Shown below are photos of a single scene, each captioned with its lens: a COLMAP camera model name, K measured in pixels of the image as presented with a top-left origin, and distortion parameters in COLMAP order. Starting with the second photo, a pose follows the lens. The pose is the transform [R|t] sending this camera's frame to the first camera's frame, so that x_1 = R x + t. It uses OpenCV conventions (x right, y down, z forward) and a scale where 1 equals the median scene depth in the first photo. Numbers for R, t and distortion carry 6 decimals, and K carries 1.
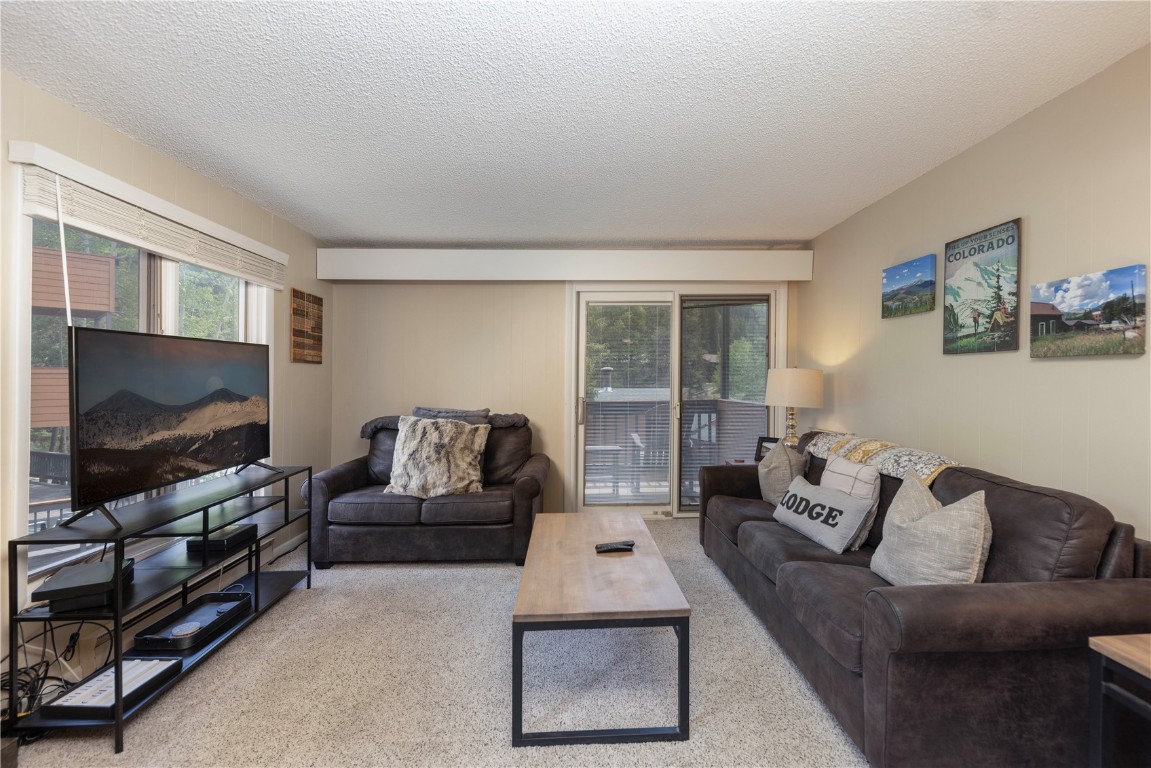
lens RADIAL K [[487.9, 0, 585.3], [0, 487.9, 370.0], [0, 0, 1]] dist [0.013238, -0.005610]
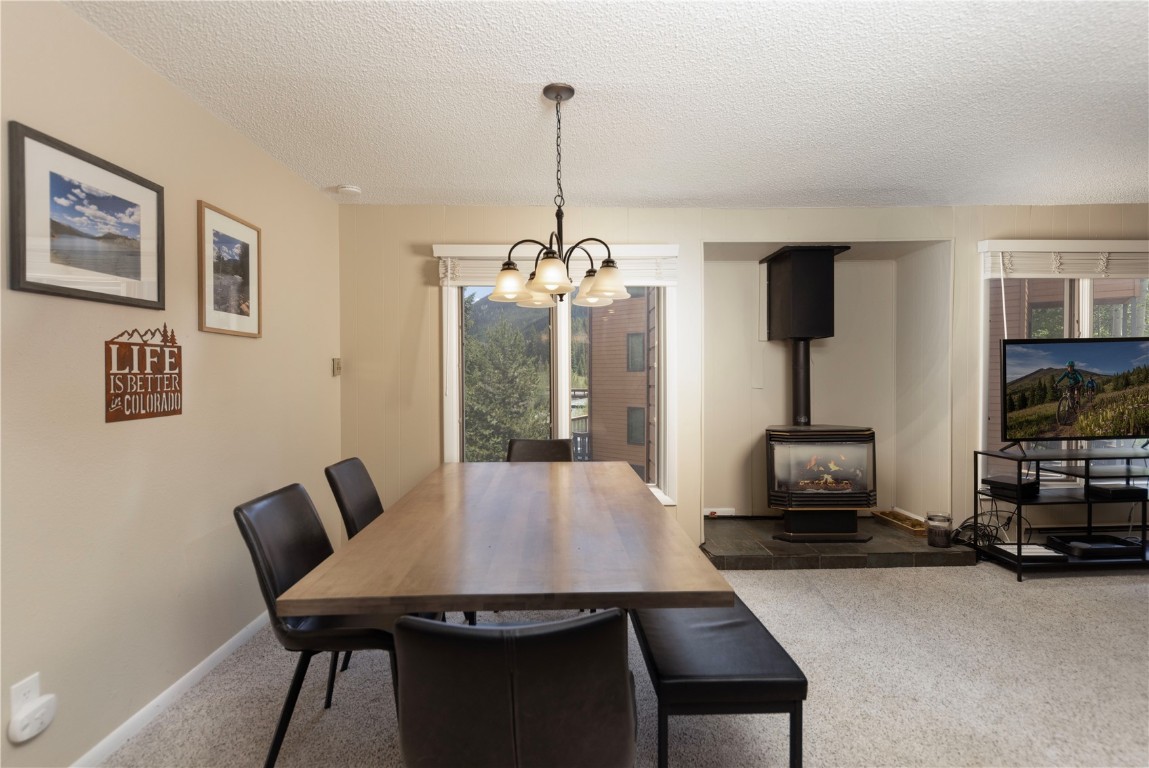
lens RADIAL K [[565.0, 0, 574.5], [0, 565.0, 384.0], [0, 0, 1]] dist [0.022600, 0.000269]
pose [[-0.005276, 0.031874, -0.999478, 0.569881], [0.020620, 0.999283, 0.031759, -0.014254], [0.999773, -0.020441, -0.005930, -0.295908]]
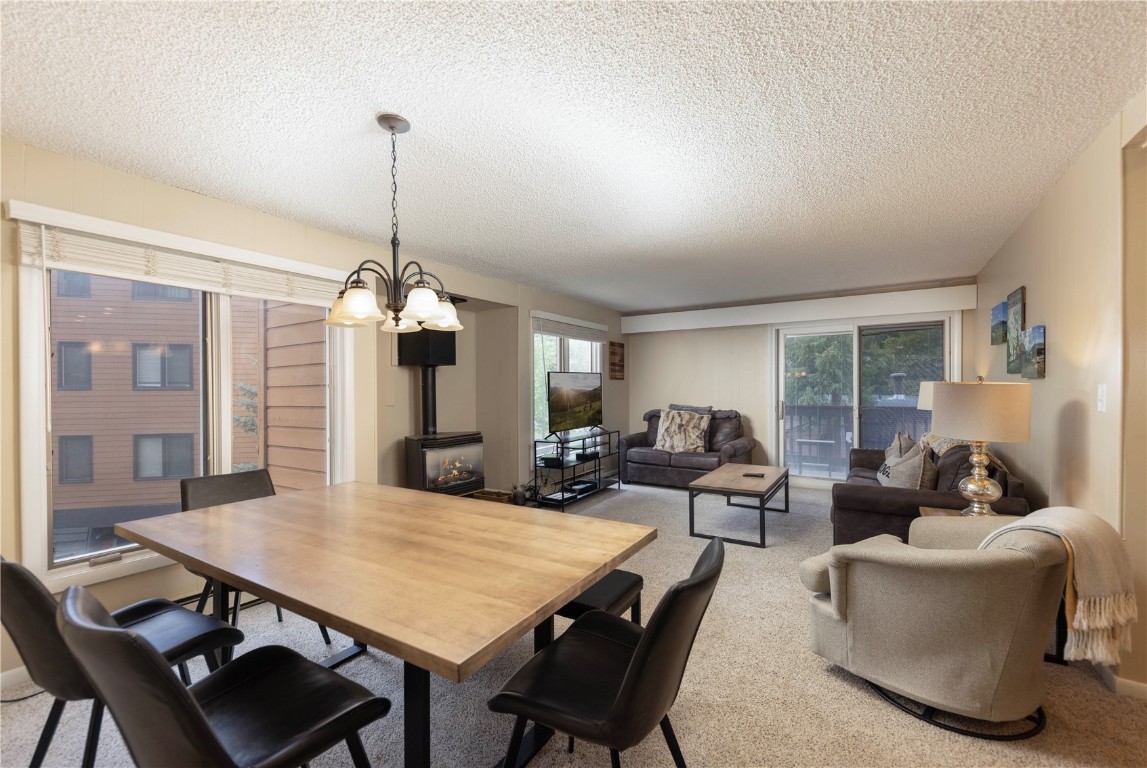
lens RADIAL K [[482.8, 0, 573.5], [0, 482.8, 384.0], [0, 0, 1]] dist [0.073419, -0.000110]
pose [[0.820209, -0.001378, -0.572062, 0.407123], [0.010974, 0.999851, 0.013327, -0.026599], [0.571958, -0.017208, 0.820102, -0.705340]]
